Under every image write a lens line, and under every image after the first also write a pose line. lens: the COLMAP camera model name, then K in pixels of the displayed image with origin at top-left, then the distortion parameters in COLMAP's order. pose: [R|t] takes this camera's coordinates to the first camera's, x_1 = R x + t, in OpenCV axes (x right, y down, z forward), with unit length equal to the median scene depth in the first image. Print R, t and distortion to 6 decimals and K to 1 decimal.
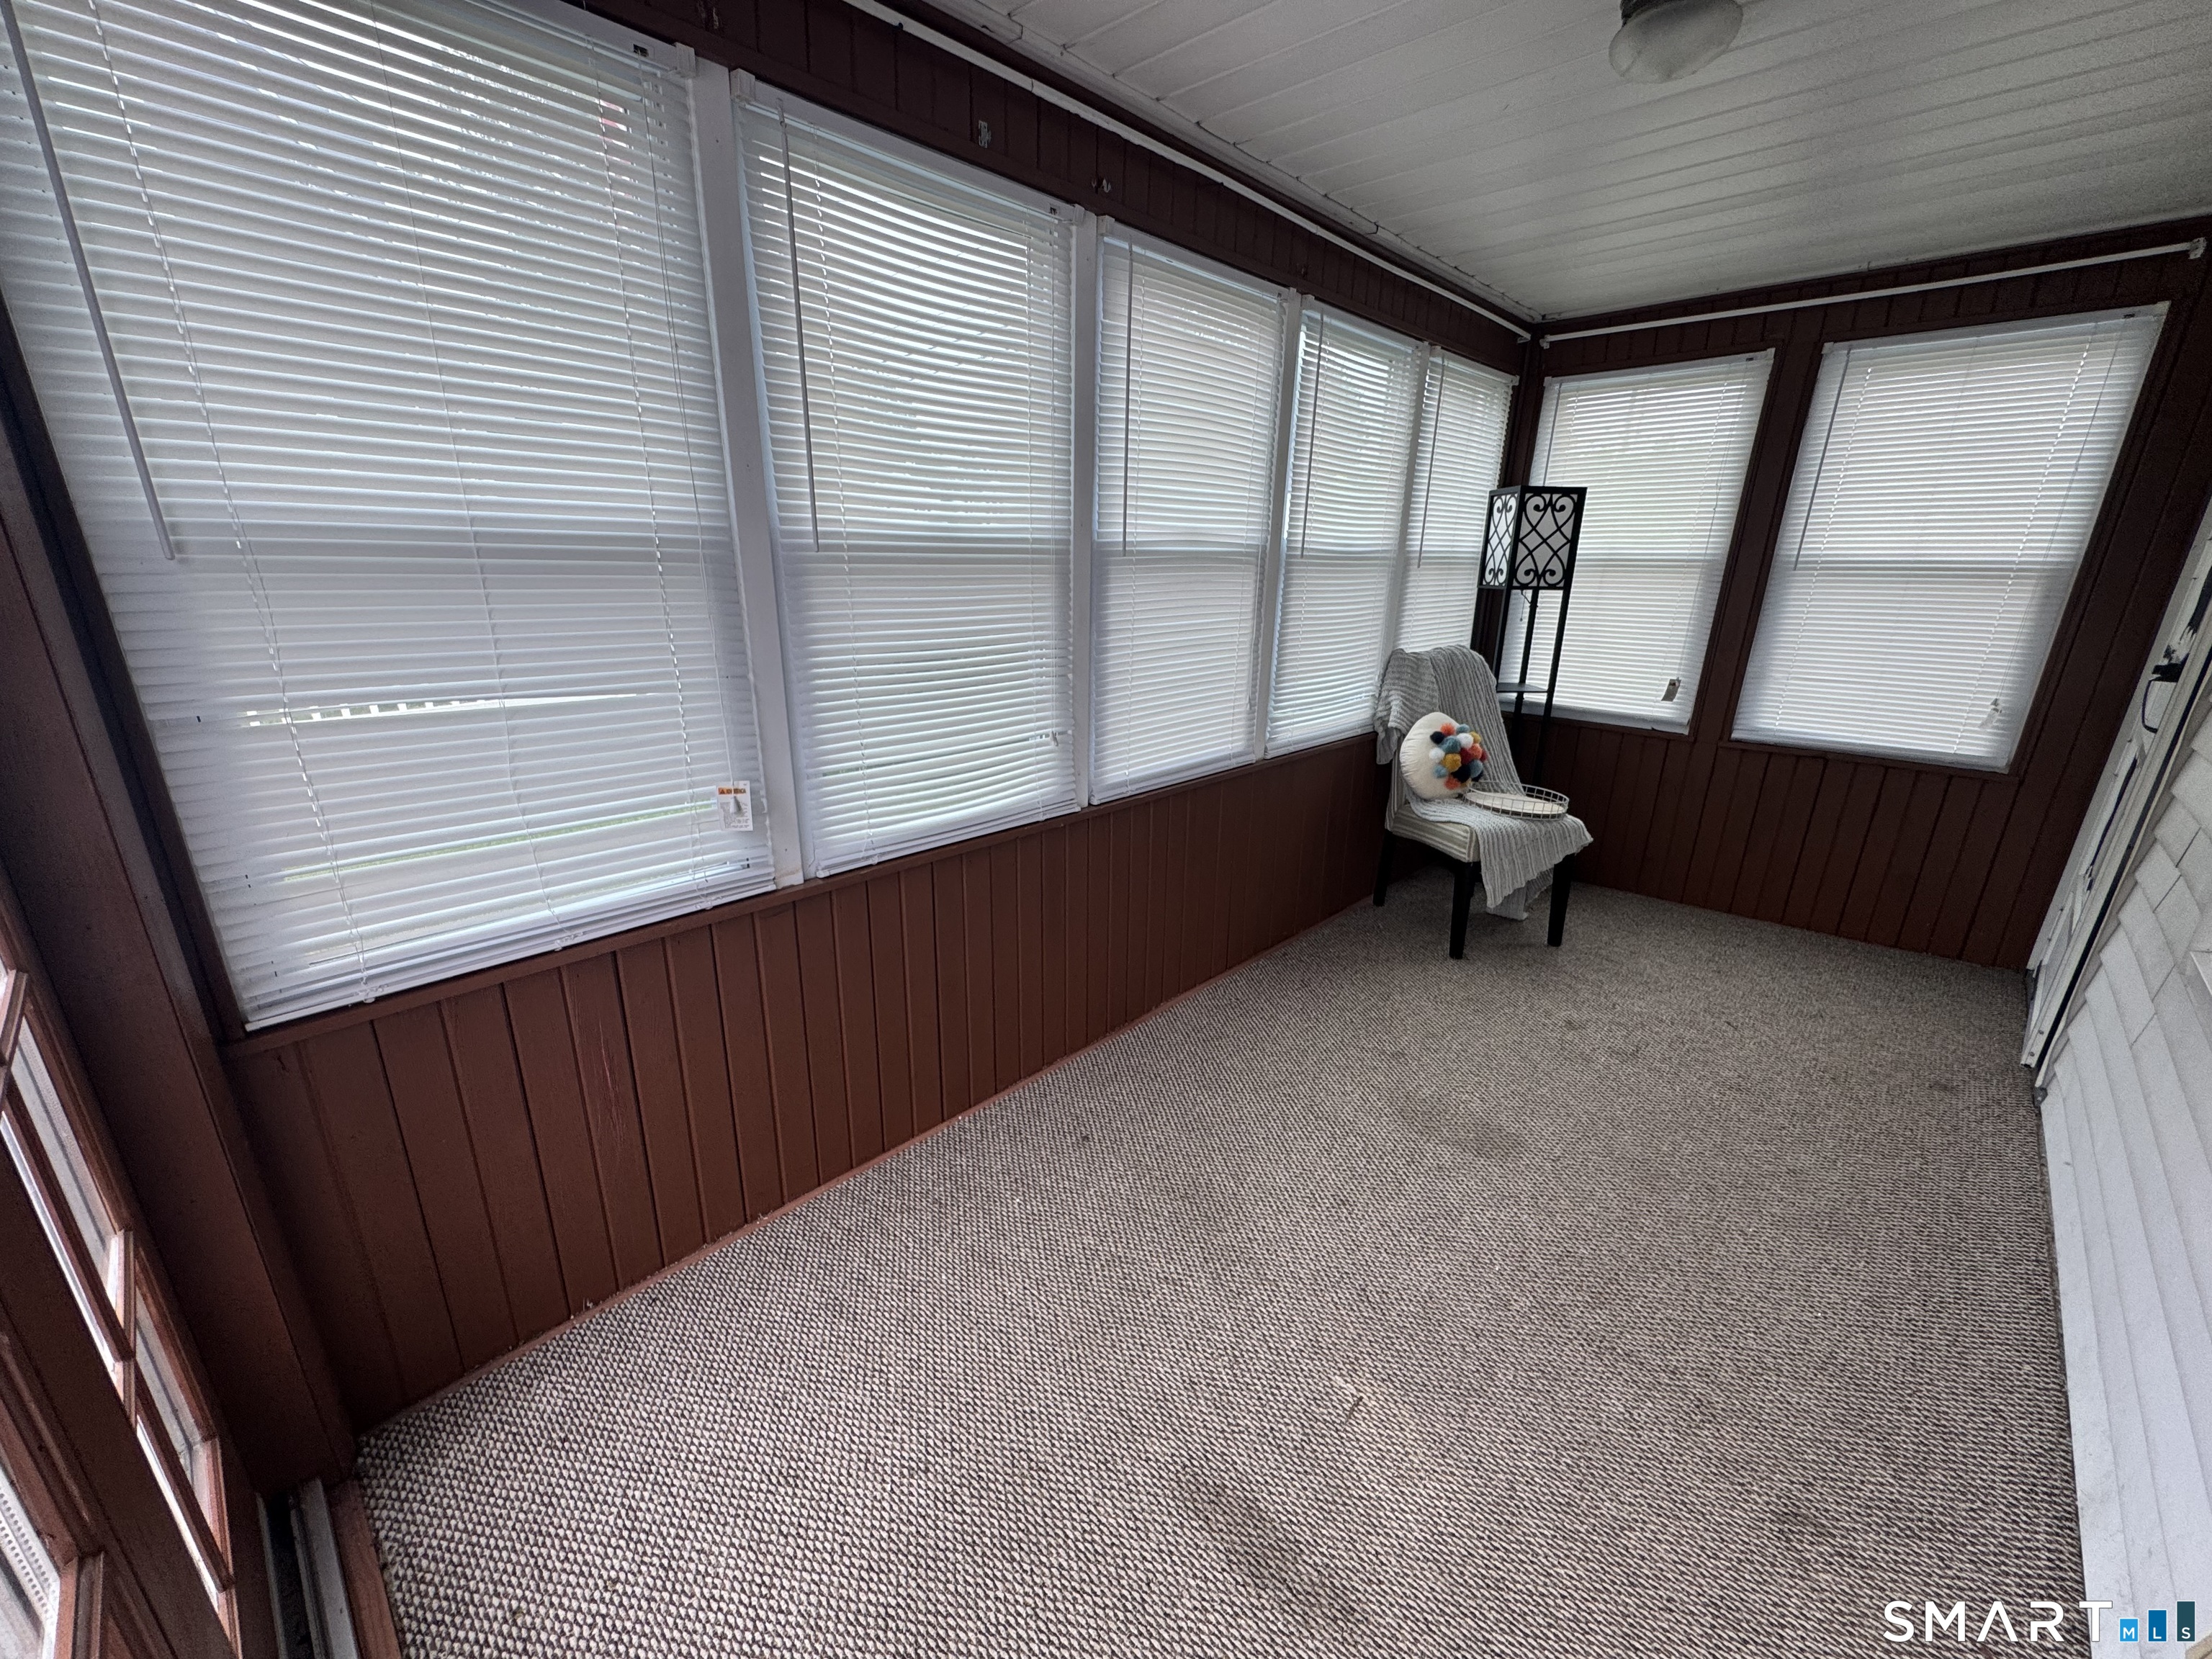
lens RADIAL K [[882.6, 0, 1094.4], [0, 882.6, 828.0], [0, 0, 1]] dist [-0.002343, -0.000040]
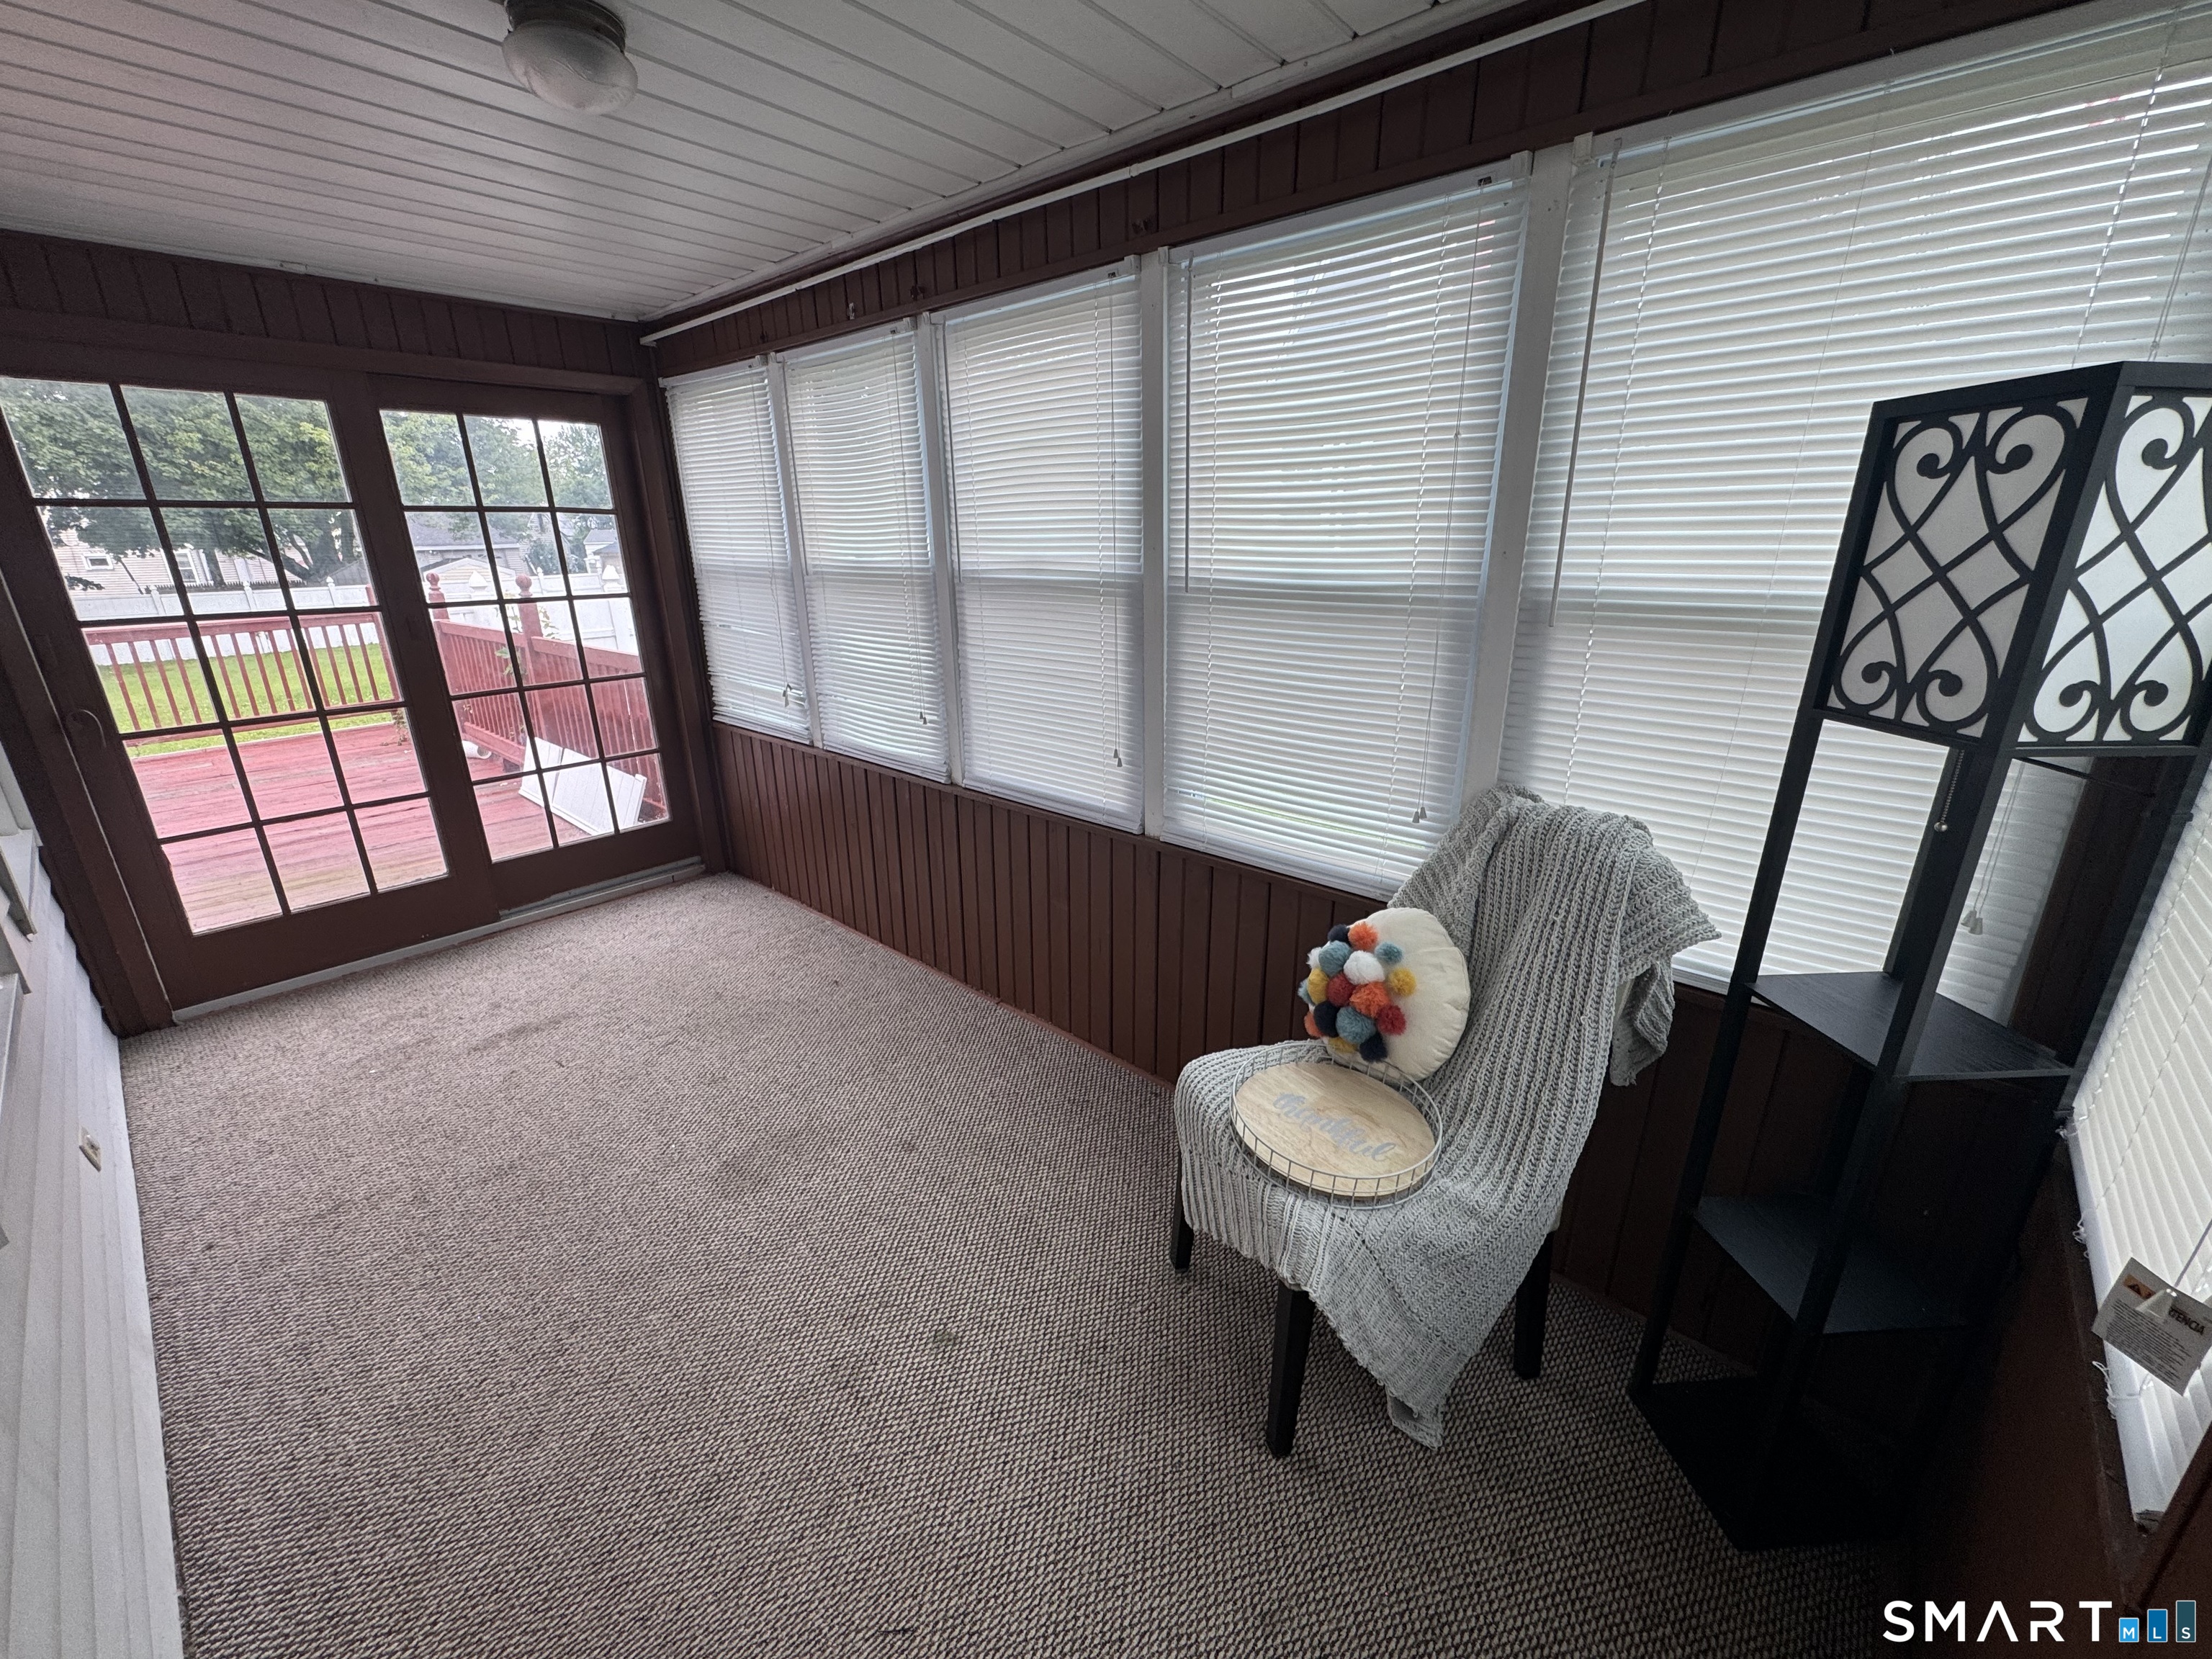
lens RADIAL K [[882.6, 0, 1093.2], [0, 882.6, 833.8], [0, 0, 1]] dist [-0.002343, -0.000040]
pose [[0.036139, 0.293853, -0.955167, 0.964881], [-0.307076, 0.912816, 0.269206, -0.284062], [0.950999, 0.283580, 0.123223, 0.855809]]
